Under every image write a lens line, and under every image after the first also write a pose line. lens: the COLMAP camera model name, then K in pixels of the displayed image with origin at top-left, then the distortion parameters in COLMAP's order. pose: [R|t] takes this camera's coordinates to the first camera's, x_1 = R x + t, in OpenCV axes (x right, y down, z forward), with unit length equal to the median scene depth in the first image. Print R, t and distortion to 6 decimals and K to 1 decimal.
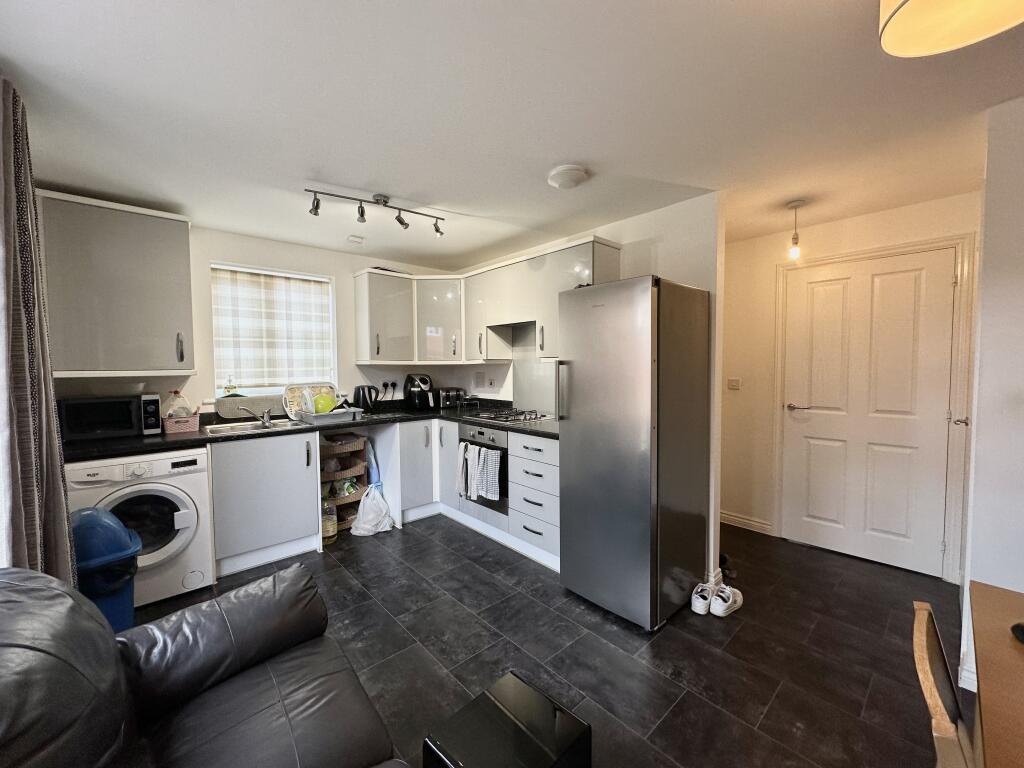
lens RADIAL K [[407.9, 0, 512.3], [0, 407.9, 384.4], [0, 0, 1]] dist [-0.000607, -0.000045]
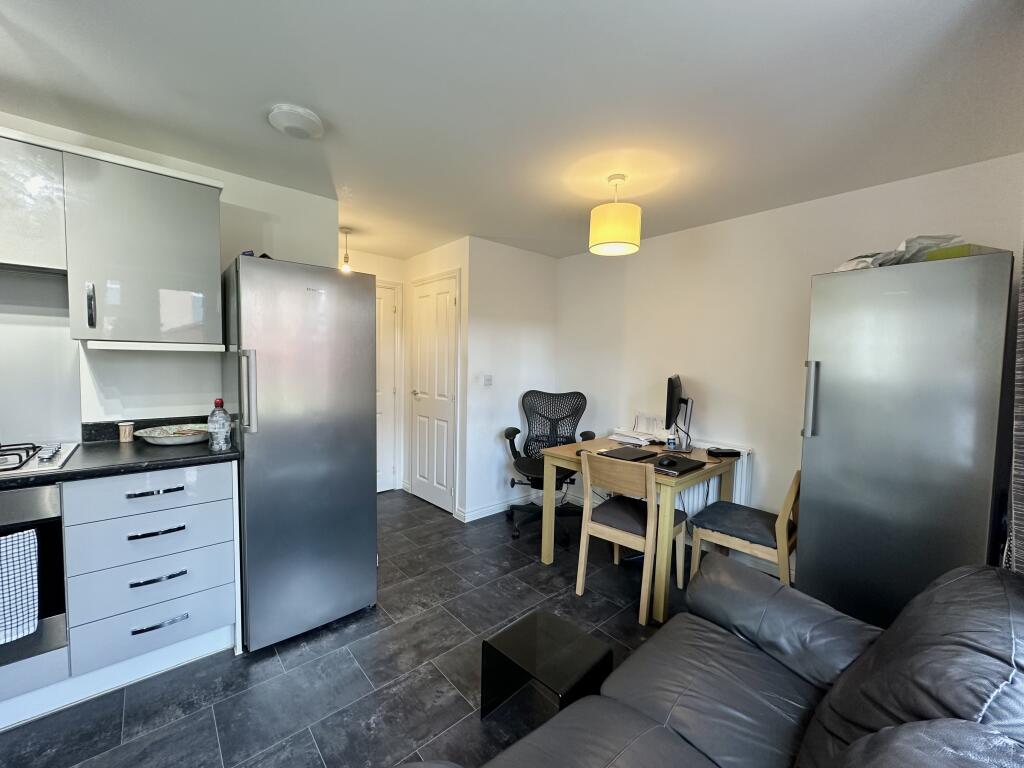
lens RADIAL K [[407.9, 0, 511.9], [0, 407.9, 383.9], [0, 0, 1]] dist [-0.000607, -0.000045]
pose [[0.010195, -0.050169, 0.998689, -0.576742], [0.029697, 0.998315, 0.049848, -0.018275], [-0.999507, 0.029150, 0.011668, 0.491036]]
